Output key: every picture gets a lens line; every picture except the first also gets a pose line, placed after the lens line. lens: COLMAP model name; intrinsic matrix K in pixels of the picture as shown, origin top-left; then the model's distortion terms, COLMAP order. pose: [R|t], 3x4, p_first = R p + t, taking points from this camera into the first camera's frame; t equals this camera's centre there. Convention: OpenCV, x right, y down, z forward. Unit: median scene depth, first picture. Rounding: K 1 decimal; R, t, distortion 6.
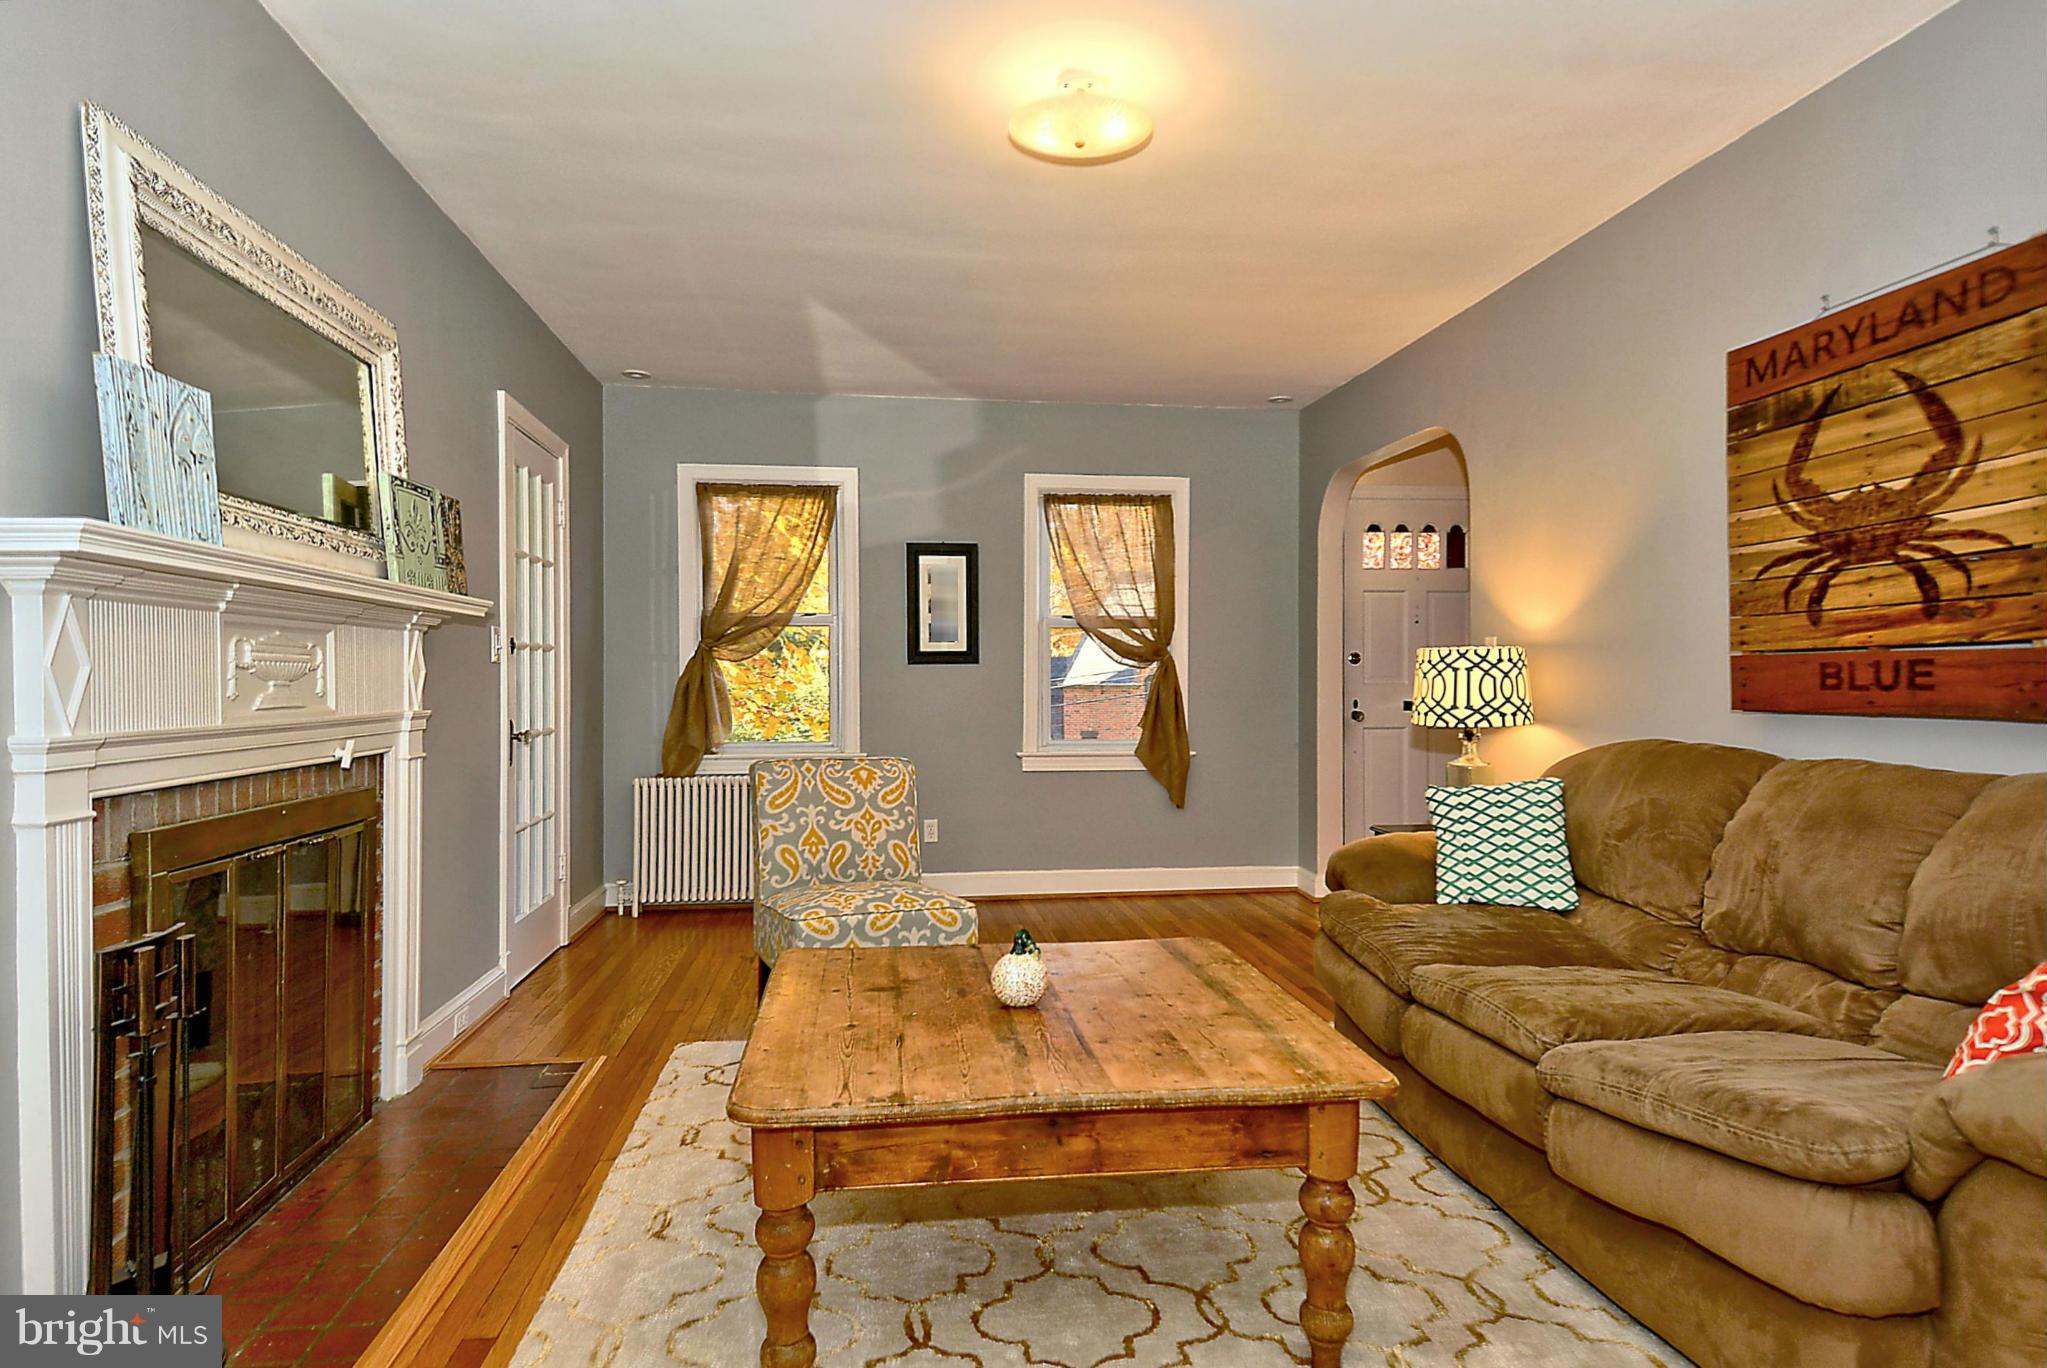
lens RADIAL K [[1104.9, 0, 1023.5], [0, 1104.9, 684.0], [0, 0, 1]] dist [0.023009, 0.000002]
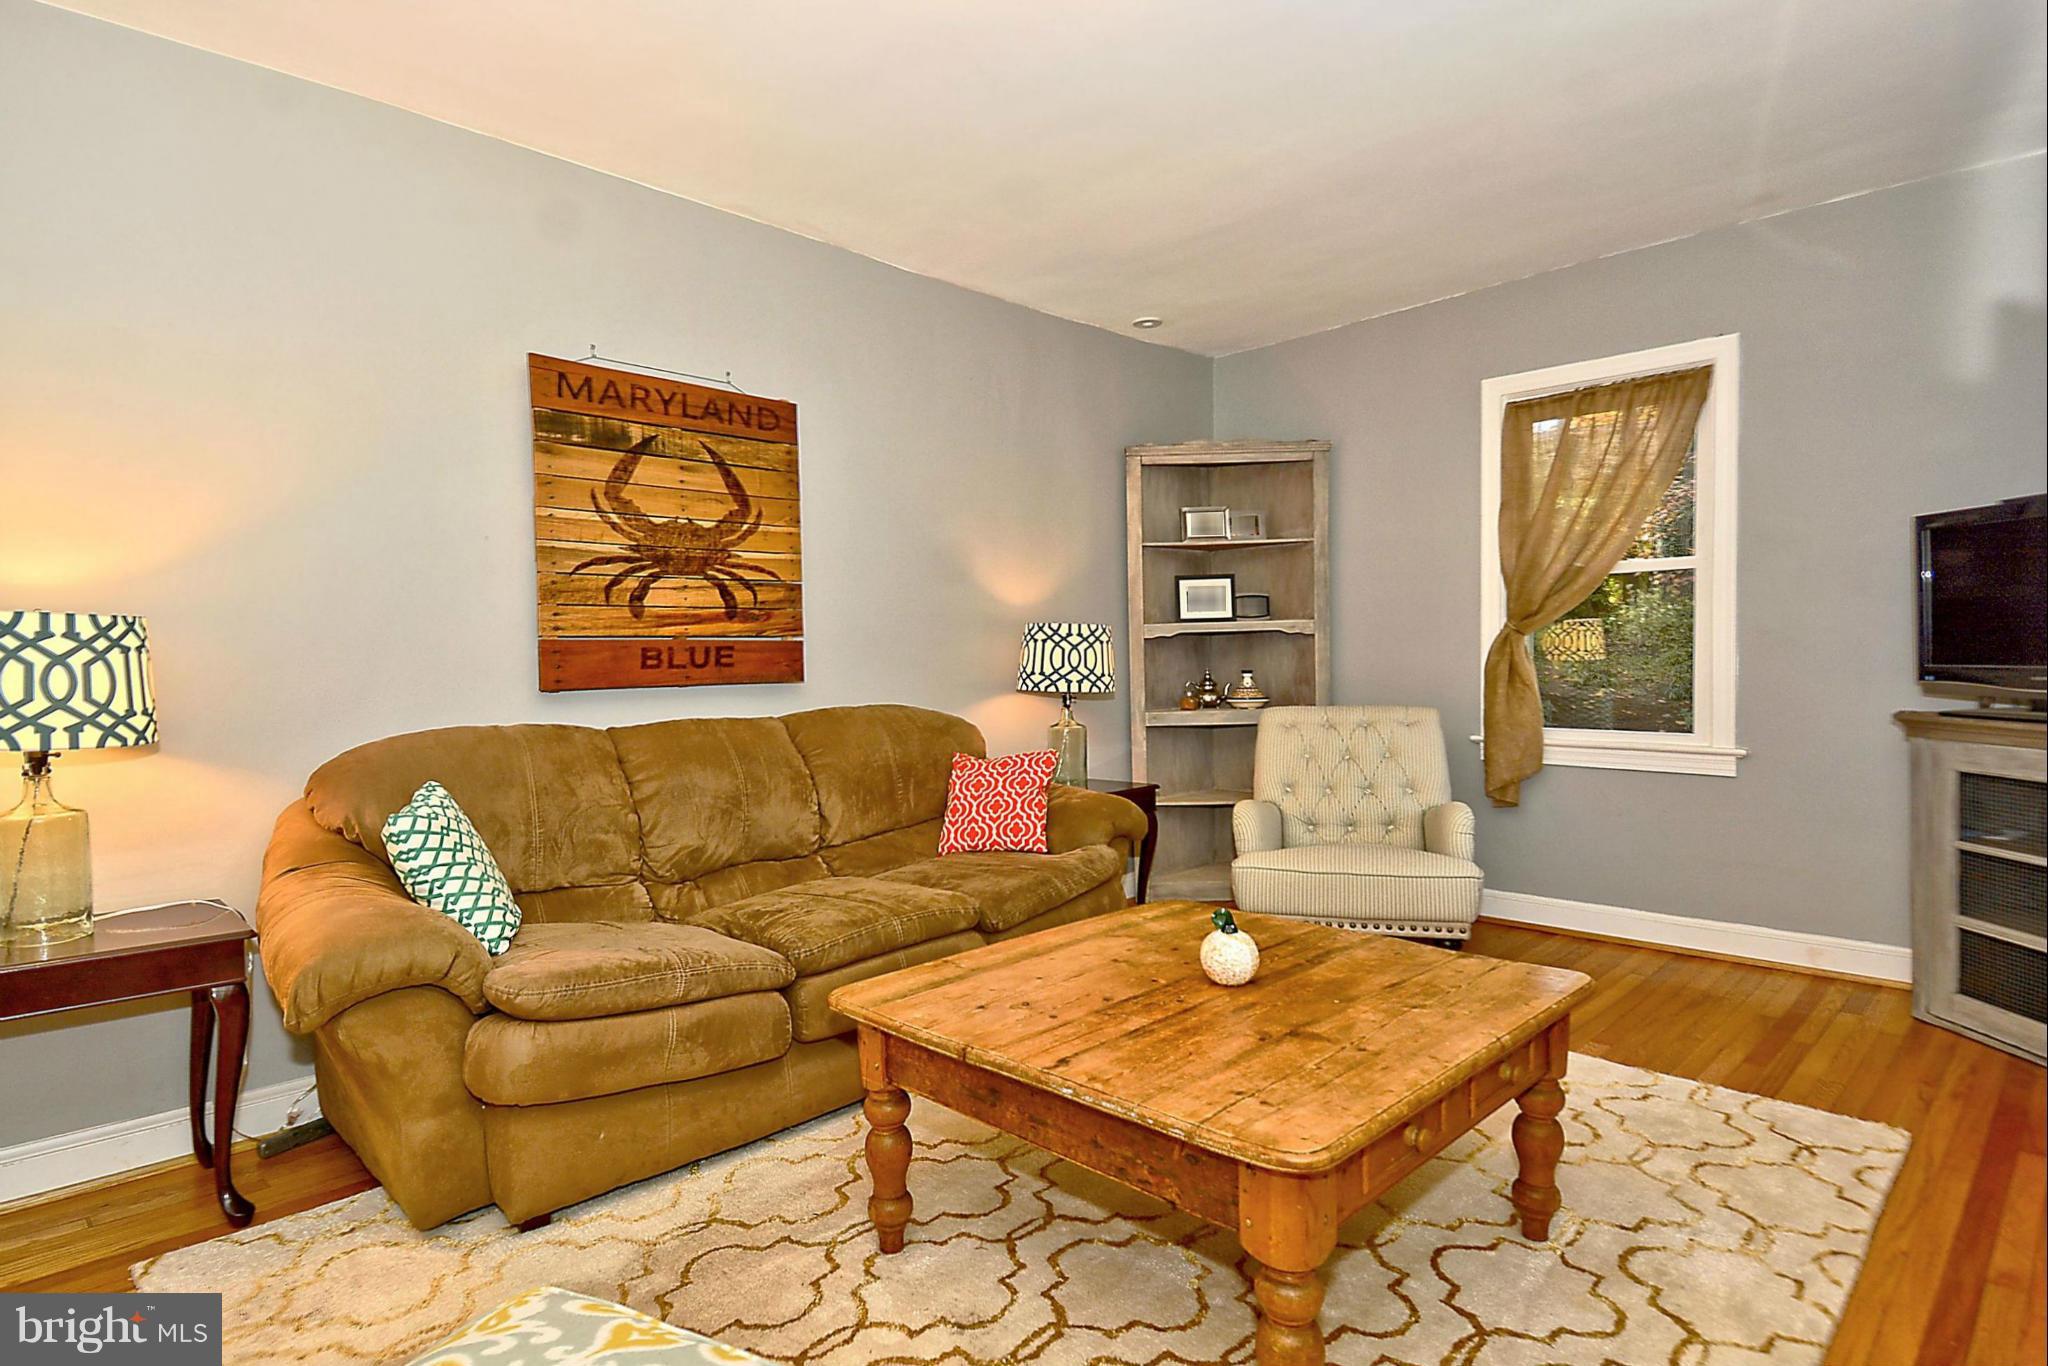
lens RADIAL K [[1105.5, 0, 1024.0], [0, 1105.5, 683.0], [0, 0, 1]] dist [0.023009, 0.000002]
pose [[-0.599008, -0.019806, 0.800498, -0.569996], [0.010534, 0.999413, 0.032610, -0.015721], [-0.800674, 0.027966, -0.598447, 1.444881]]
